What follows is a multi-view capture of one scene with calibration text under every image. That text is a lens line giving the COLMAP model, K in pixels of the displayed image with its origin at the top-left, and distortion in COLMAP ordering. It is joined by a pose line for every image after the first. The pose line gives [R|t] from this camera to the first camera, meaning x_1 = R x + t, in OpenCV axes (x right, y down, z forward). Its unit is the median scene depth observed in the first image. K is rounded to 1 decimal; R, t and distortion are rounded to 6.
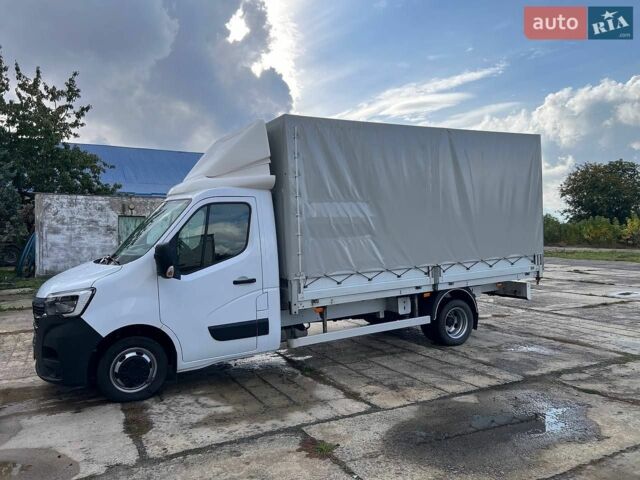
lens RADIAL K [[476.2, 0, 319.9], [0, 476.2, 239.7], [0, 0, 1]] dist [-0.013117, -0.003444]
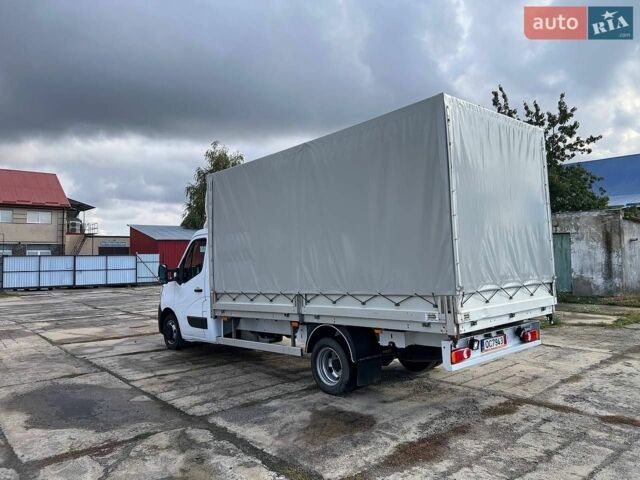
lens RADIAL K [[476.2, 0, 320.1], [0, 476.2, 239.2], [0, 0, 1]] dist [-0.013117, -0.003444]
pose [[0.204973, -0.037018, -0.978067, 0.453260], [0.006827, 0.999314, -0.036392, -0.006410], [0.978744, 0.000782, 0.205085, 0.337919]]
